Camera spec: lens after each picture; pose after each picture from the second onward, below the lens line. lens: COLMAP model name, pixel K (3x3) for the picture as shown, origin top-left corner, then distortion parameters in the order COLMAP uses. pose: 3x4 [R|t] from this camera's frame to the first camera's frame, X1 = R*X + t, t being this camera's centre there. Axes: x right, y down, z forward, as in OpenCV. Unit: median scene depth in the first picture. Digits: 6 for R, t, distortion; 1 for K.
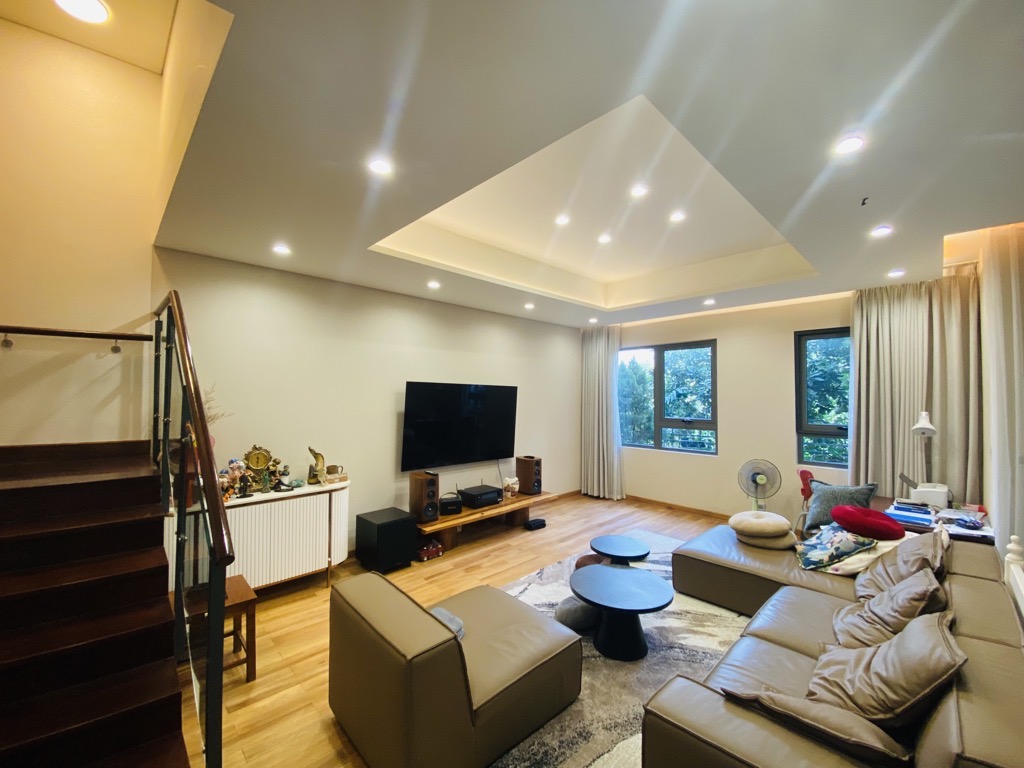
lens RADIAL K [[410.9, 0, 509.8], [0, 410.9, 389.1], [0, 0, 1]] dist [0.037259, -0.032922]
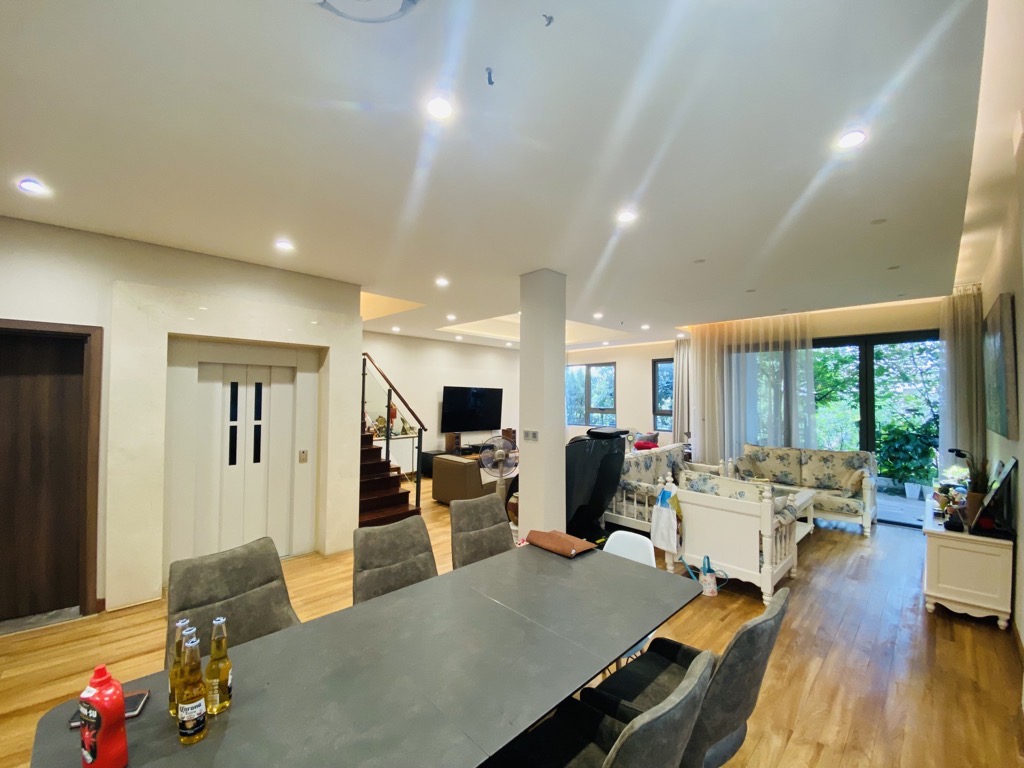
lens RADIAL K [[425.4, 0, 510.3], [0, 425.4, 384.7], [0, 0, 1]] dist [0.078757, -0.000107]
pose [[0.999974, 0.000805, 0.007120, 0.040547], [-0.000762, 0.999981, -0.006052, -0.011839], [-0.007125, 0.006047, 0.999956, -0.861918]]
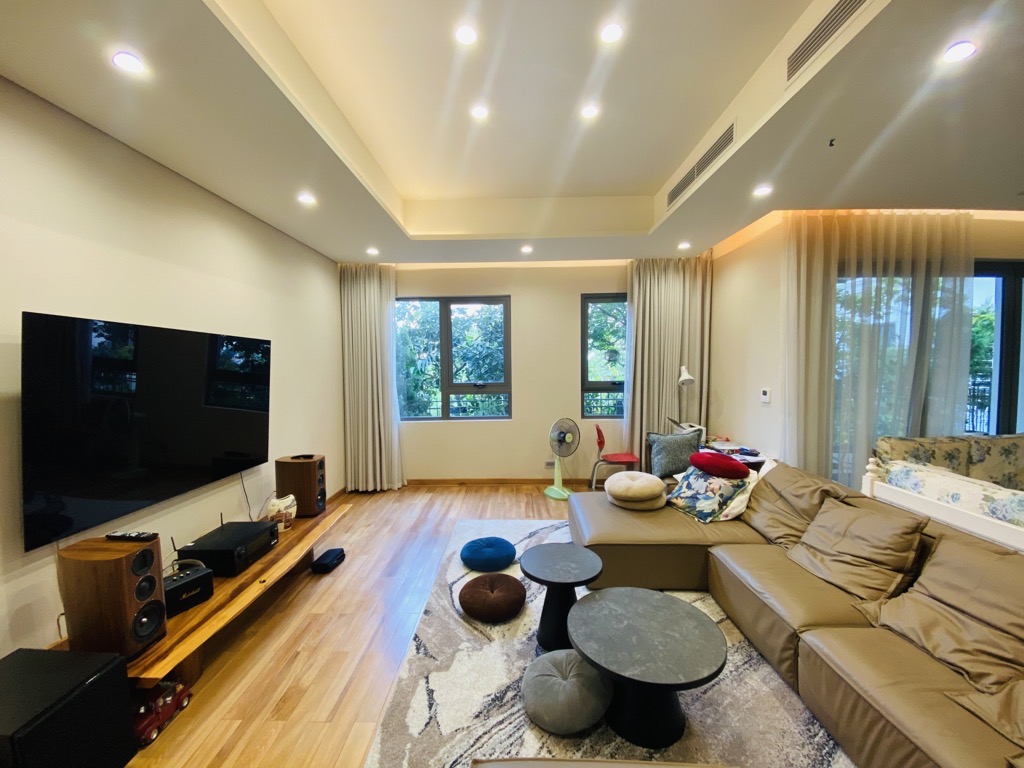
lens RADIAL K [[410.9, 0, 509.8], [0, 410.9, 389.1], [0, 0, 1]] dist [0.037259, -0.032922]
pose [[0.704673, -0.056306, 0.707294, -0.175964], [0.003338, 0.997098, 0.076052, 0.020194], [-0.709524, -0.051231, 0.702817, 0.370418]]
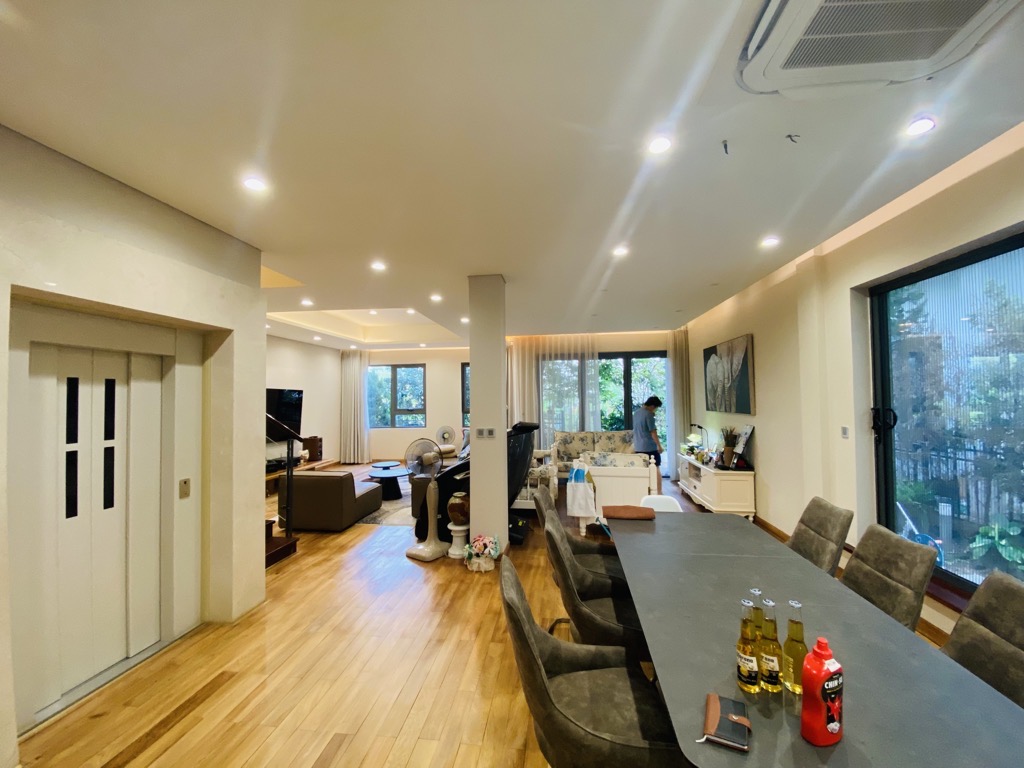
lens RADIAL K [[425.4, 0, 510.3], [0, 425.4, 384.7], [0, 0, 1]] dist [0.078757, -0.000107]
pose [[0.784296, 0.003120, 0.620379, -0.394282], [0.004911, 0.999925, -0.011237, -0.005189], [-0.620368, 0.011860, 0.784221, -0.739599]]
